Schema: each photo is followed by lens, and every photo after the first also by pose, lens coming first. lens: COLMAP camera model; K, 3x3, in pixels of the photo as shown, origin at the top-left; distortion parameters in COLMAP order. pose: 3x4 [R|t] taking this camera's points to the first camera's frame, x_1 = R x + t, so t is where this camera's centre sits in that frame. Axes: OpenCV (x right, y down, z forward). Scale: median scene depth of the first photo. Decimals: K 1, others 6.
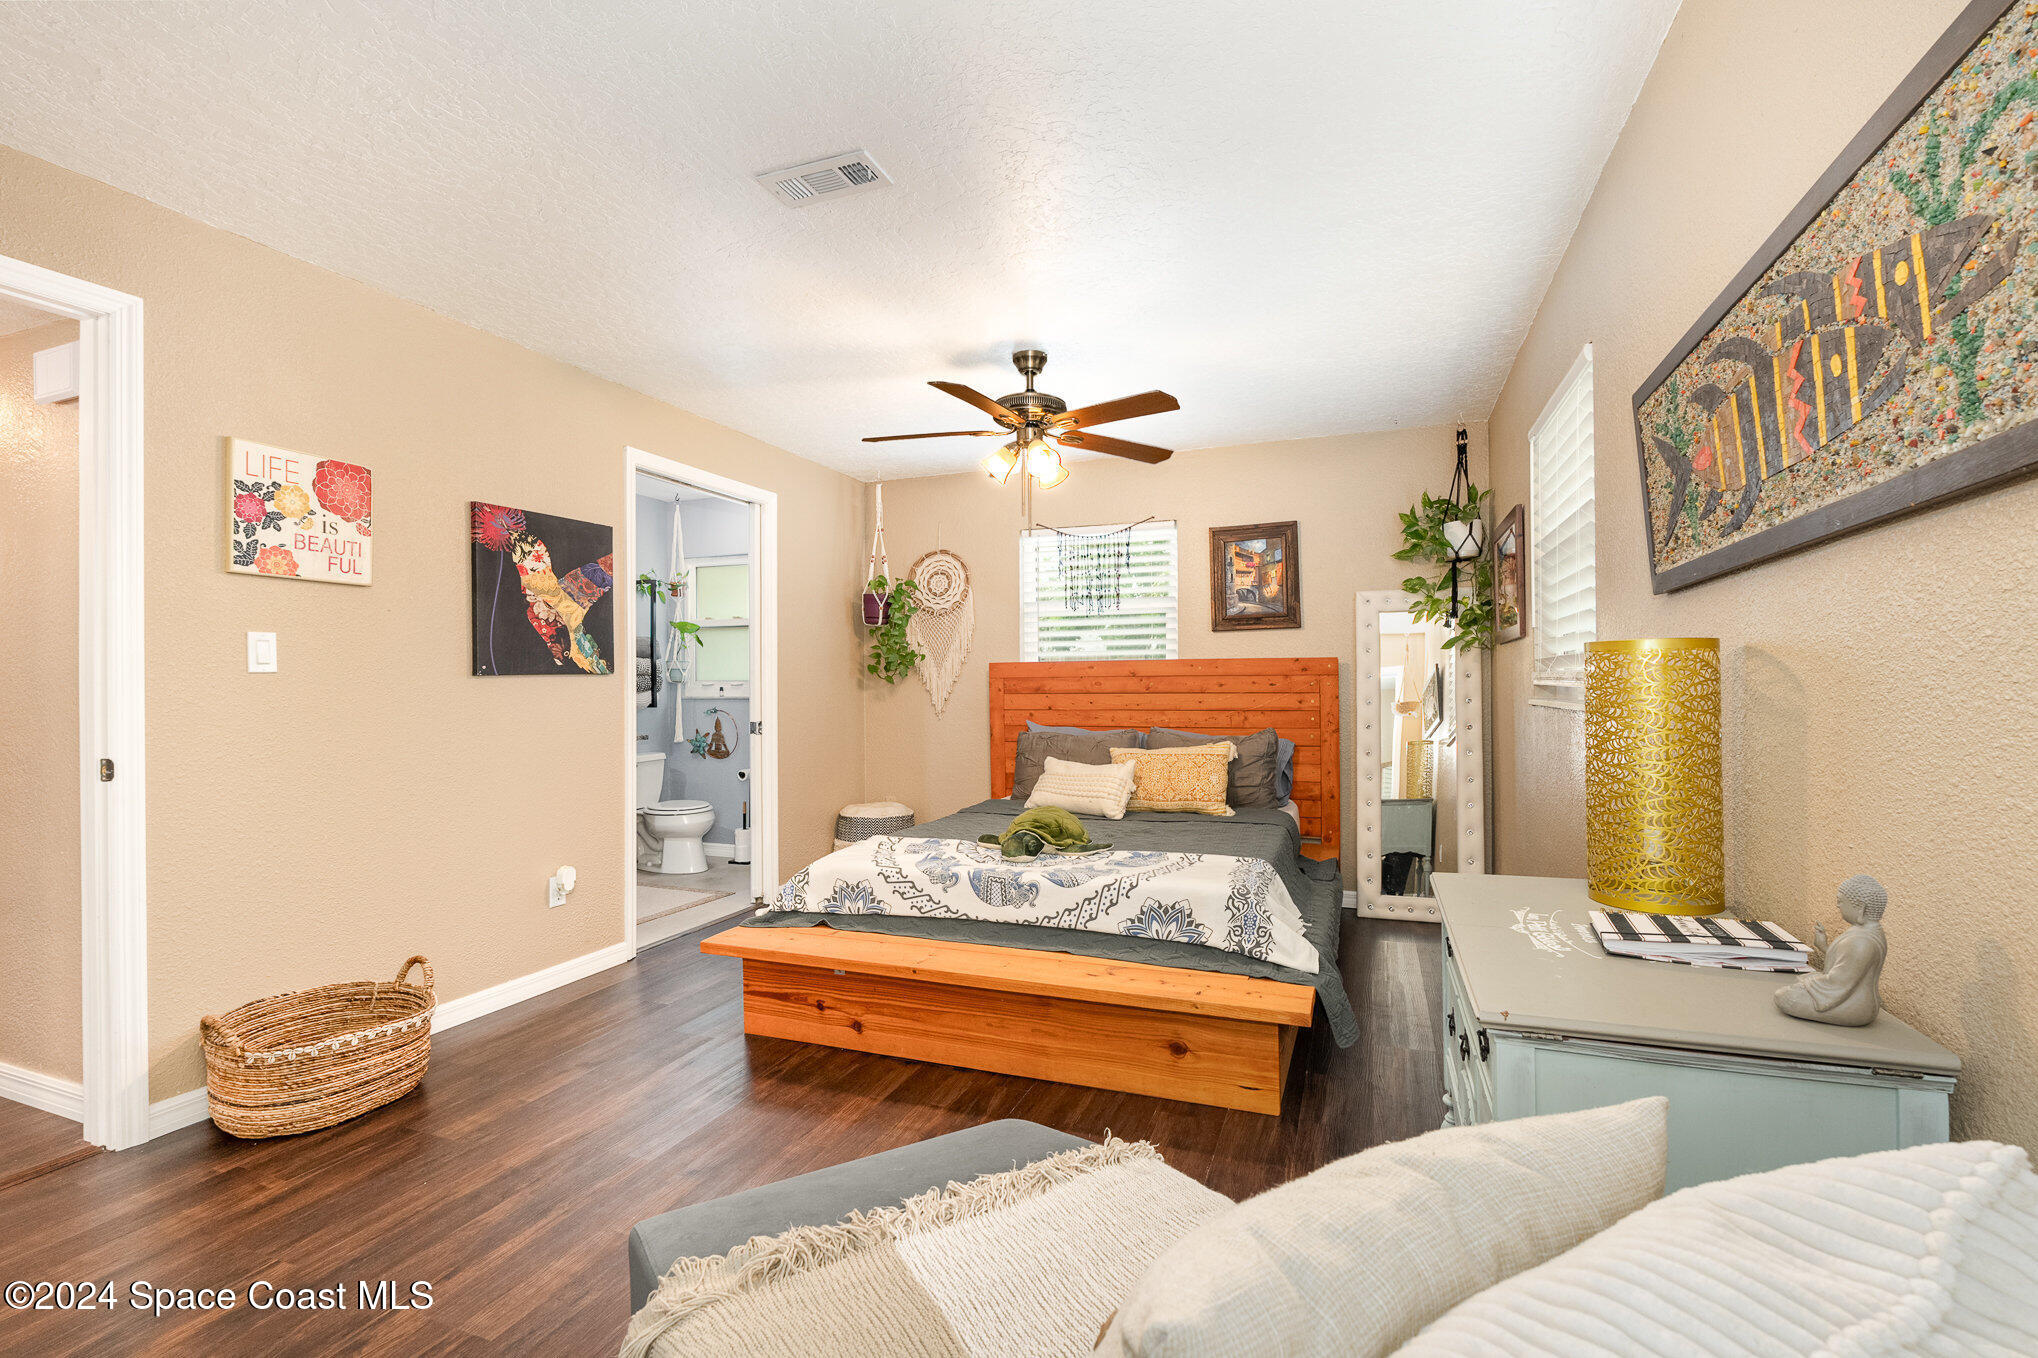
lens RADIAL K [[897.8, 0, 1026.1], [0, 897.8, 677.7], [0, 0, 1]] dist [-0.004452, -0.000017]
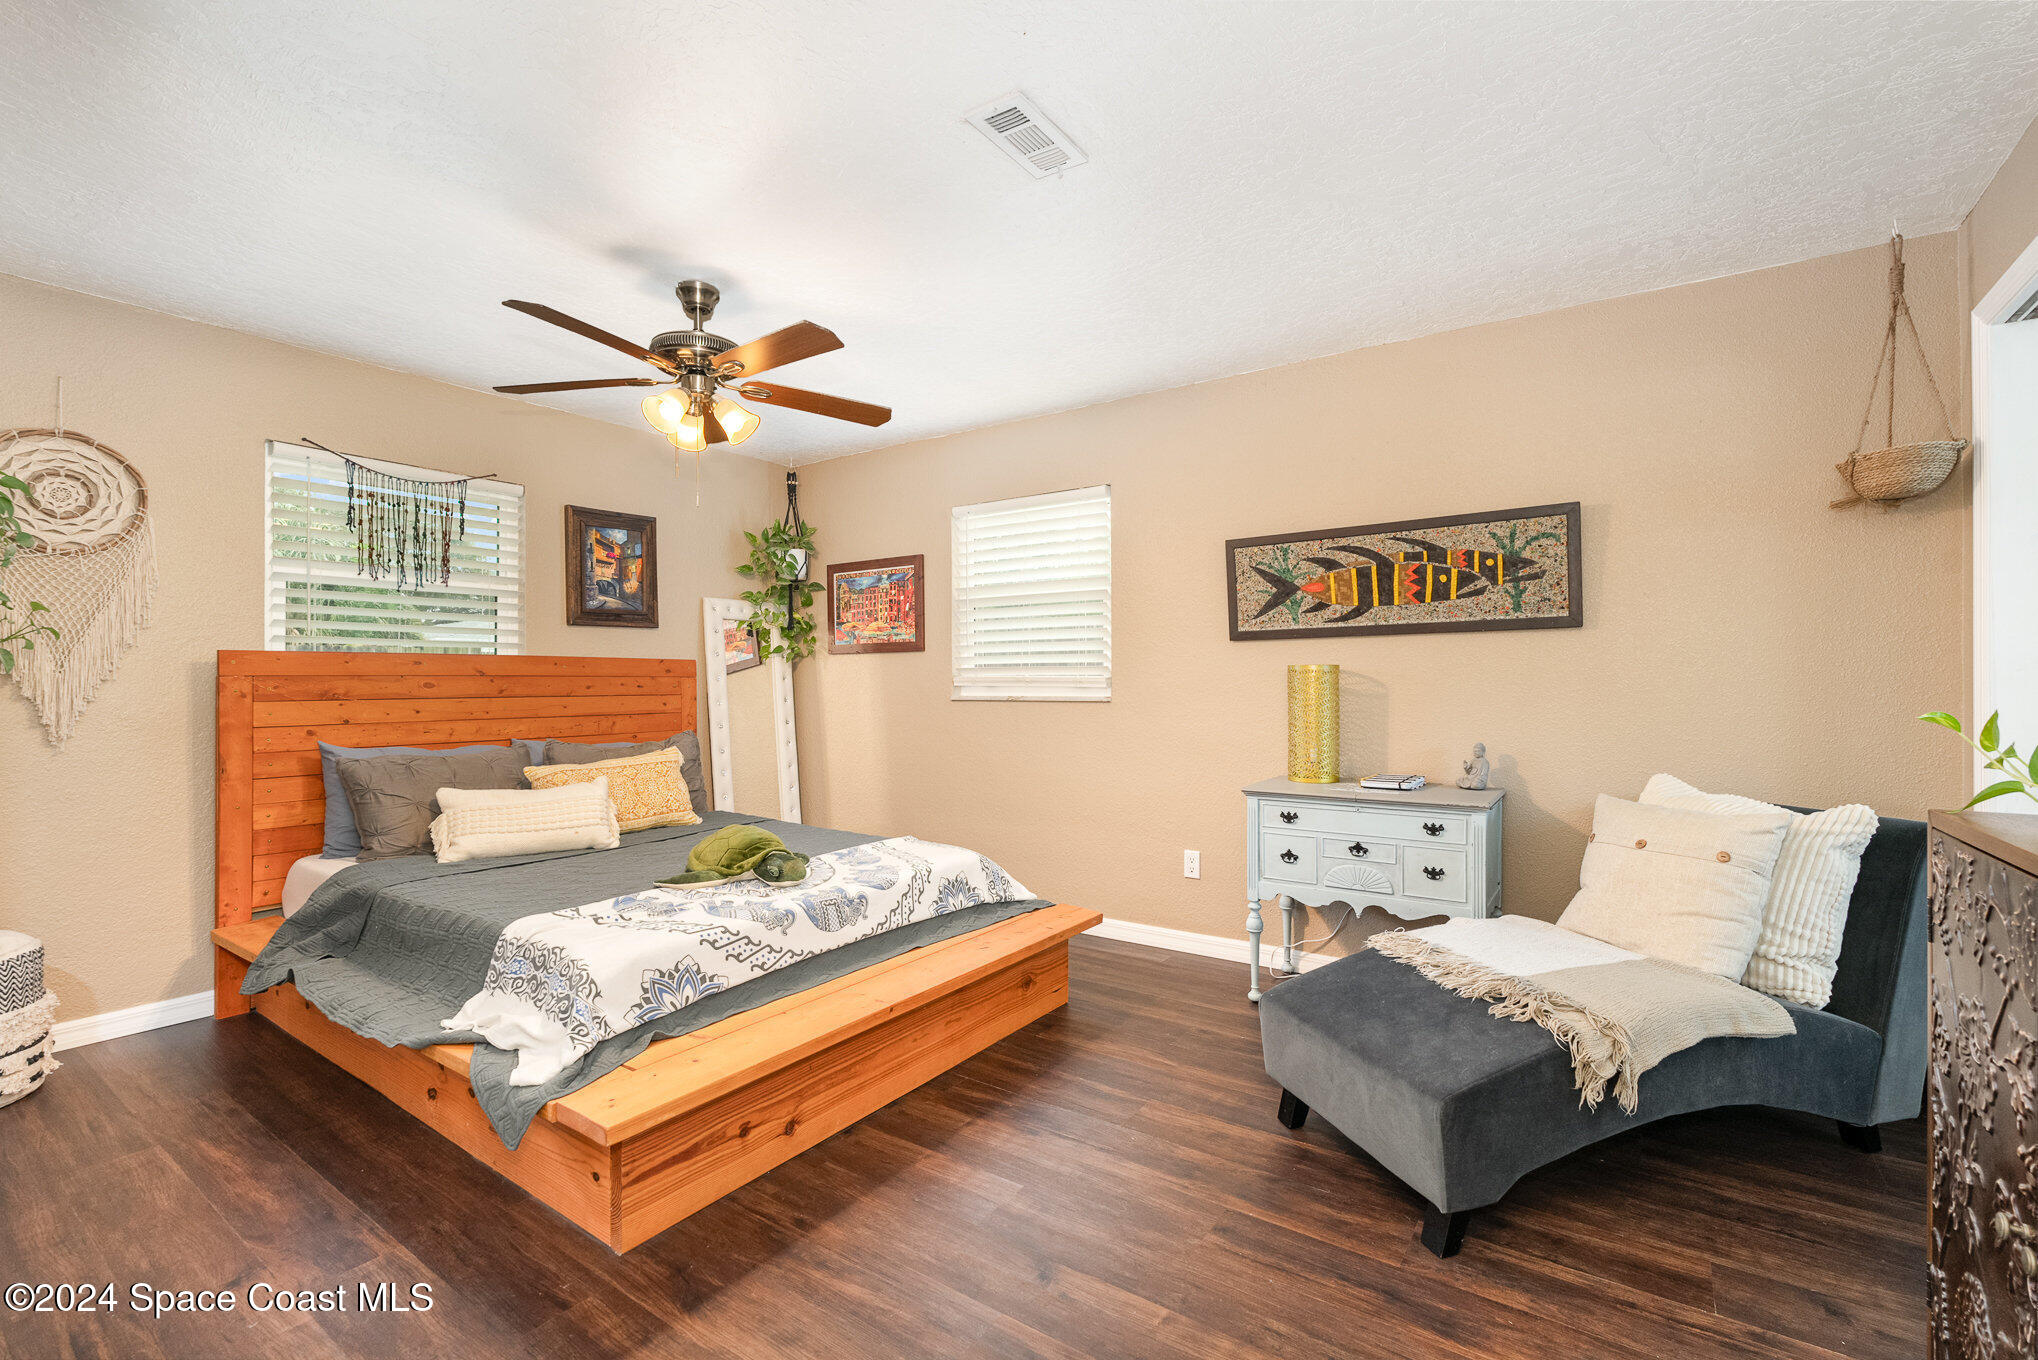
lens RADIAL K [[897.8, 0, 1024.8], [0, 897.8, 683.9], [0, 0, 1]] dist [-0.004452, -0.000017]
pose [[0.234490, 0.004775, 0.972107, -0.604999], [-0.005388, 0.999979, -0.003612, 0.006546], [-0.972104, -0.004391, 0.234511, 0.424707]]
